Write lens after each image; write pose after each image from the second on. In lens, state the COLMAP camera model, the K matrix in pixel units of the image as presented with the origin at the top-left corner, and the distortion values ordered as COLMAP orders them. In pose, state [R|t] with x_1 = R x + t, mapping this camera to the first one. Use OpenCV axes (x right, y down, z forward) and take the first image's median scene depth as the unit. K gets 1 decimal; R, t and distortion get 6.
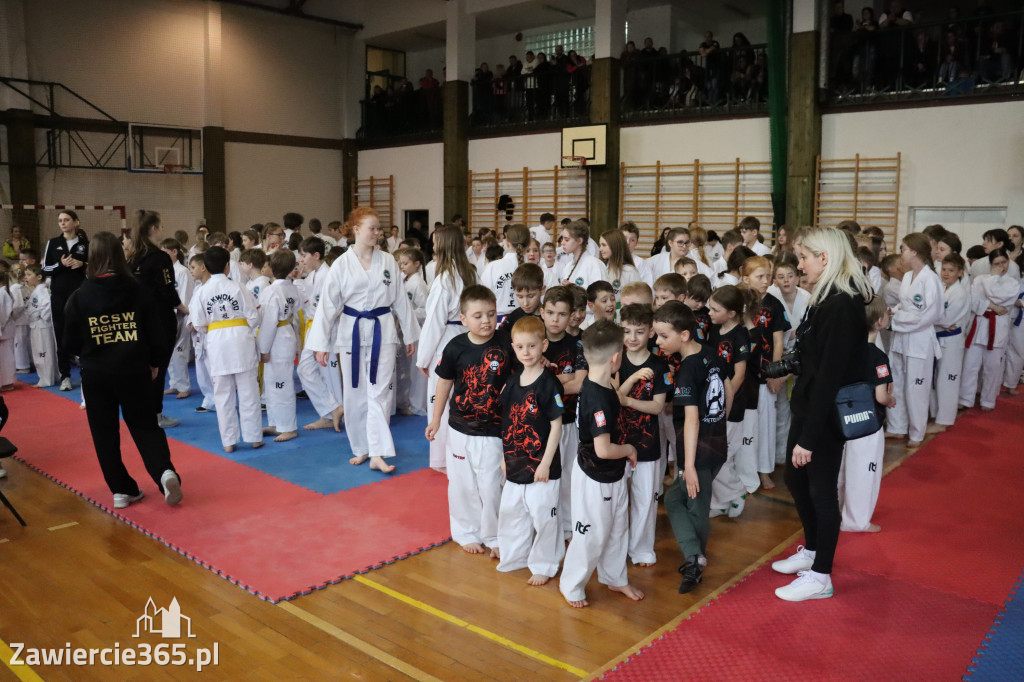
lens RADIAL K [[846.4, 0, 510.2], [0, 846.4, 347.7], [0, 0, 1]] dist [-0.186769, 0.166546]
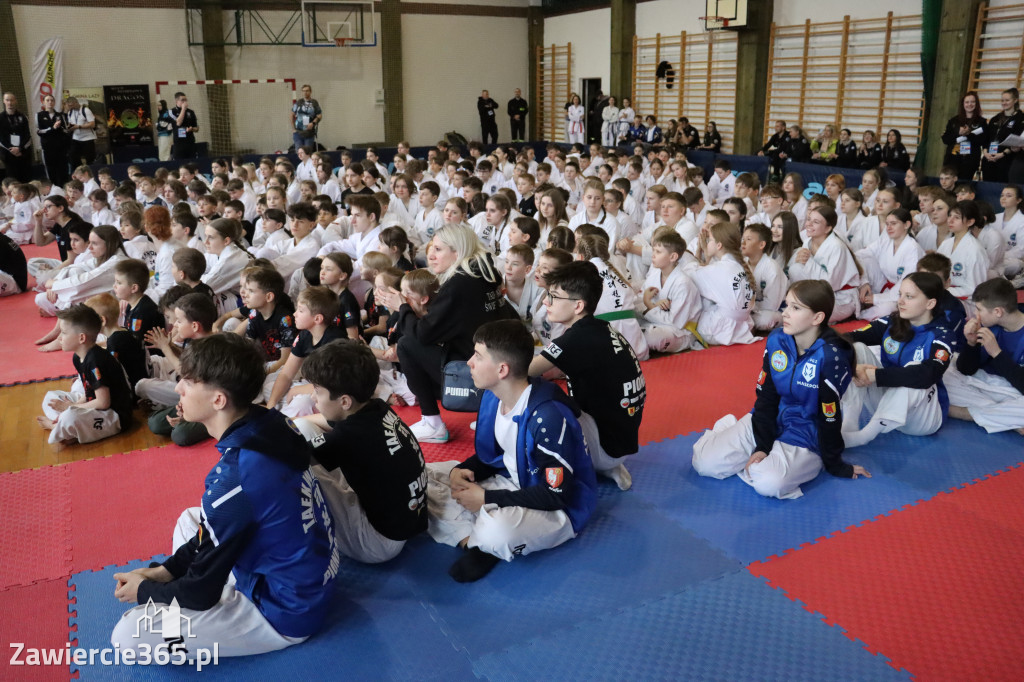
lens RADIAL K [[846.4, 0, 510.2], [0, 846.4, 347.7], [0, 0, 1]] dist [-0.186769, 0.166546]
pose [[0.930513, 0.092584, -0.354364, 0.208044], [-0.039037, 0.987082, 0.155387, -0.001403], [0.364173, -0.130756, 0.922107, 0.043513]]
